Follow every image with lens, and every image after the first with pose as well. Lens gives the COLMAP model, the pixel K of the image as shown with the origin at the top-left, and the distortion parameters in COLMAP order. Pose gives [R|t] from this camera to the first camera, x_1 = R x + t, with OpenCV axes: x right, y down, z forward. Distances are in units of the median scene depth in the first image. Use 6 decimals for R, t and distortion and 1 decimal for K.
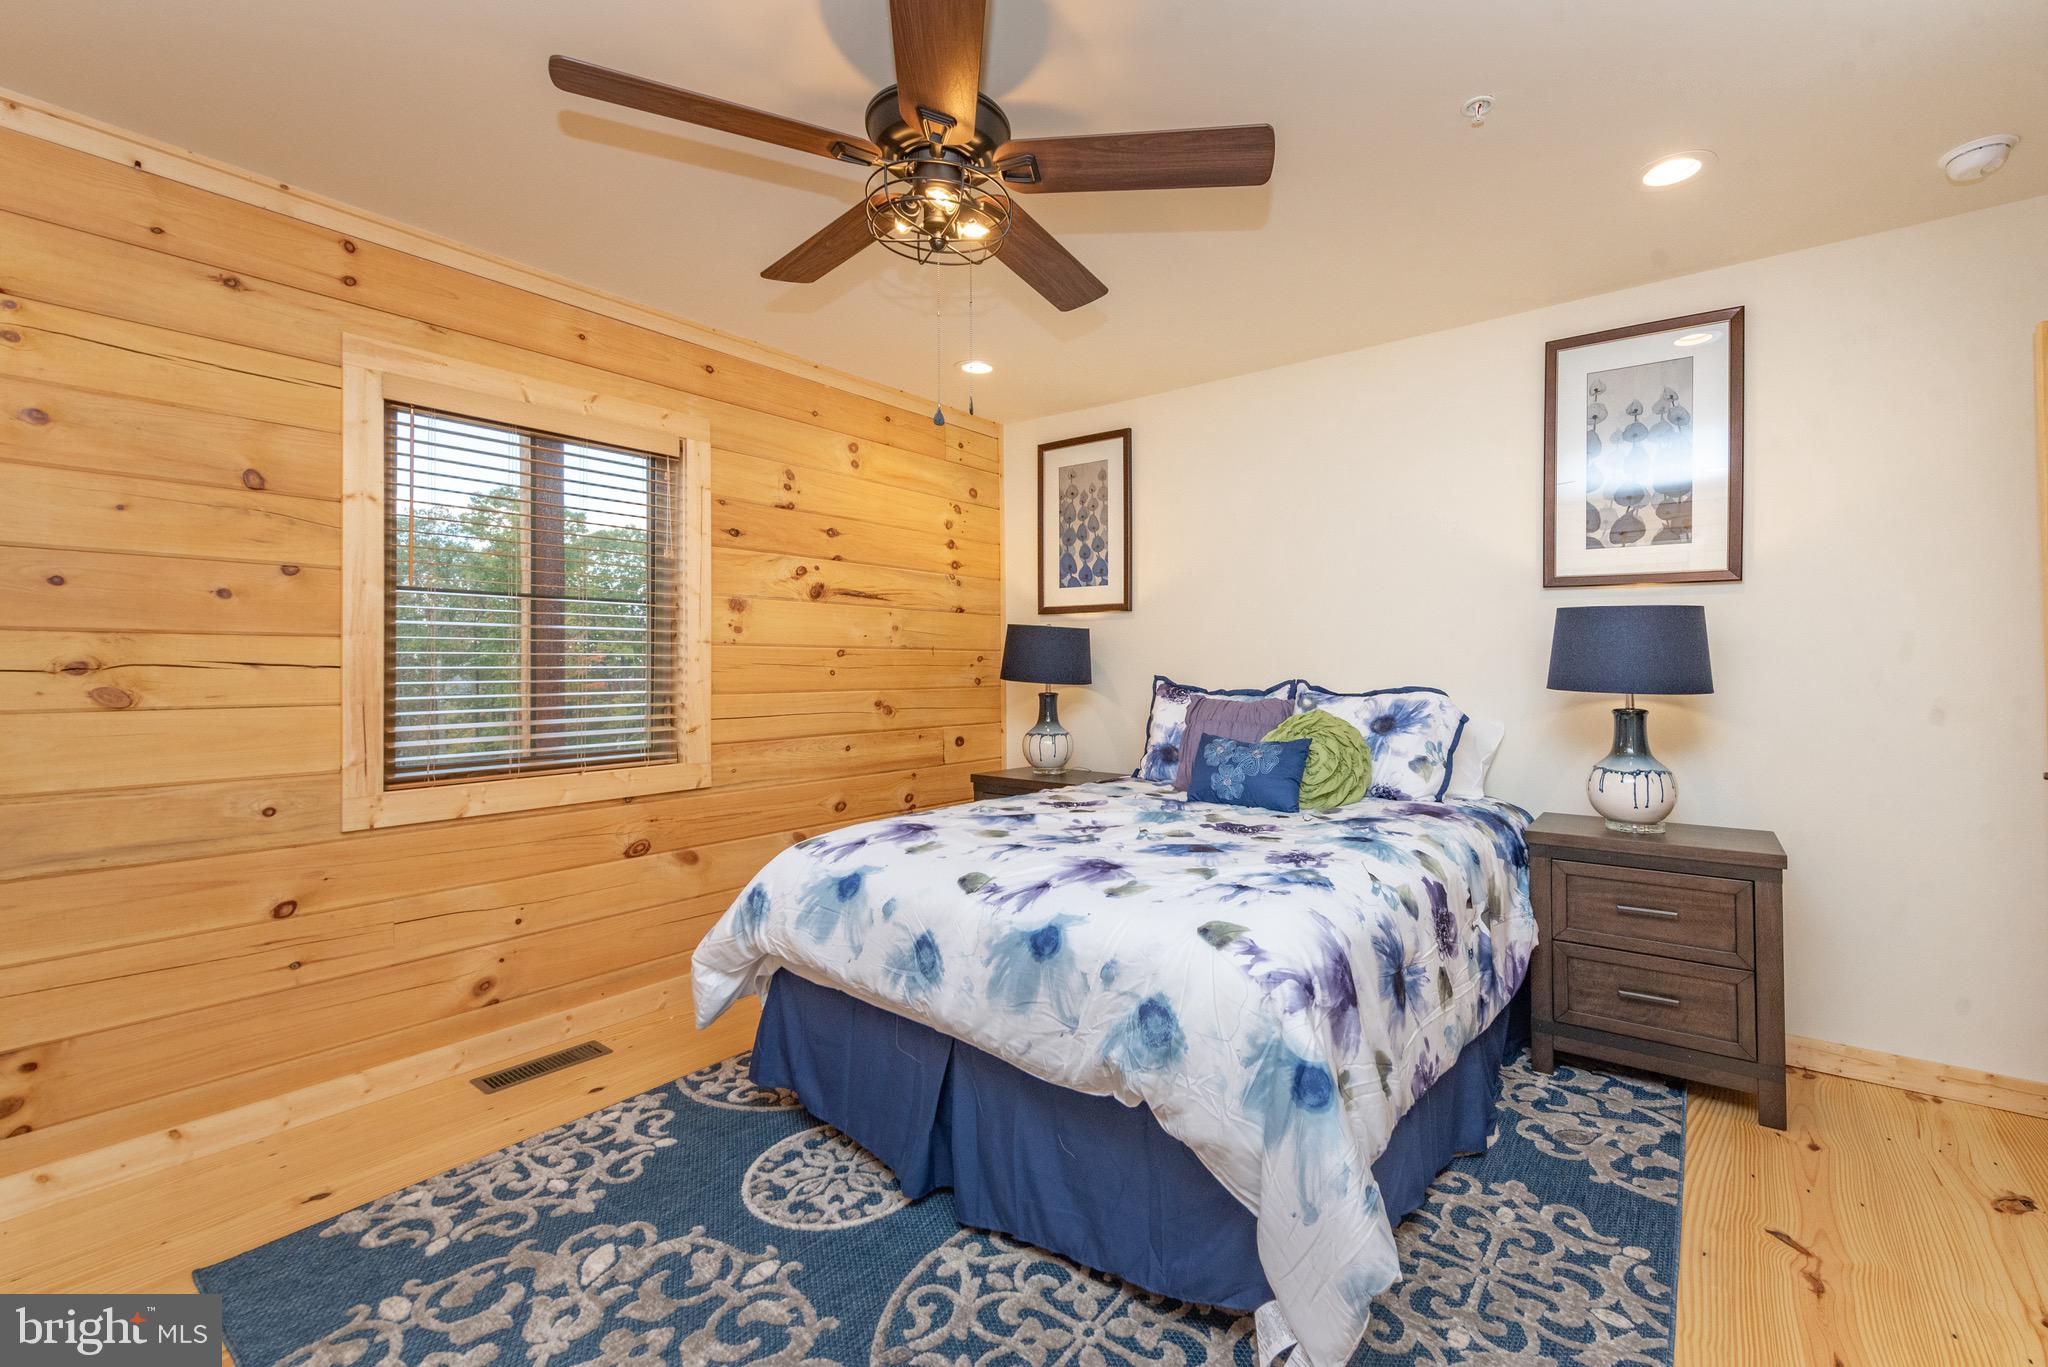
lens RADIAL K [[873.5, 0, 1135.9], [0, 873.5, 647.9], [0, 0, 1]] dist [0.036987, -0.011981]
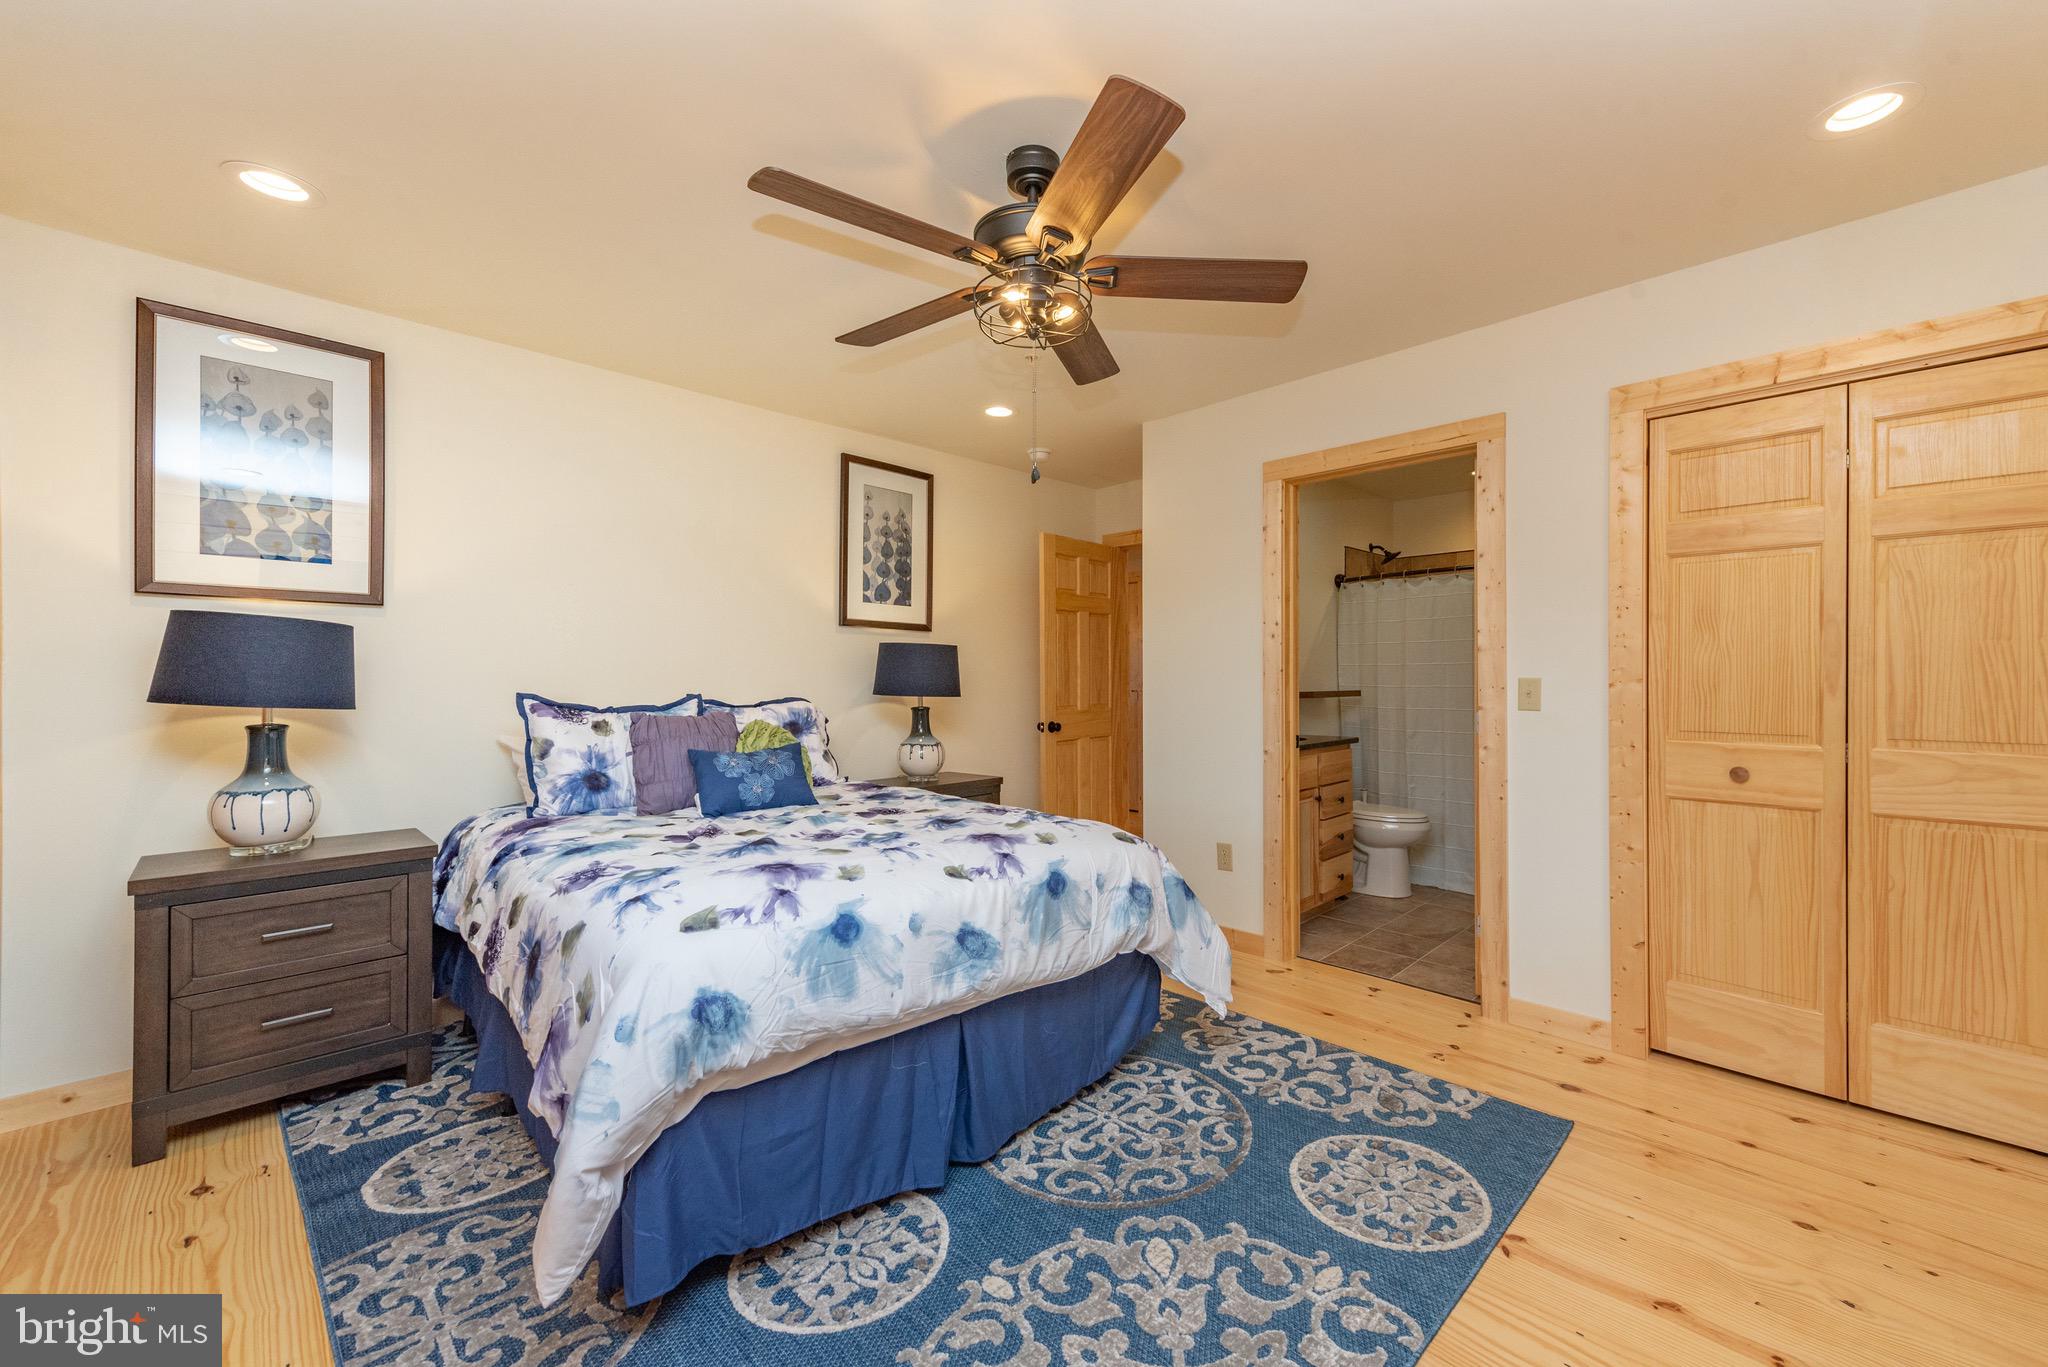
lens RADIAL K [[807.8, 0, 1030.4], [0, 807.8, 677.0], [0, 0, 1]] dist [0.000061, -0.000017]
pose [[0.174659, 0.006559, 0.984607, -0.825340], [-0.013824, 0.999896, -0.004208, 0.016426], [-0.984532, -0.012877, 0.174732, 0.516989]]
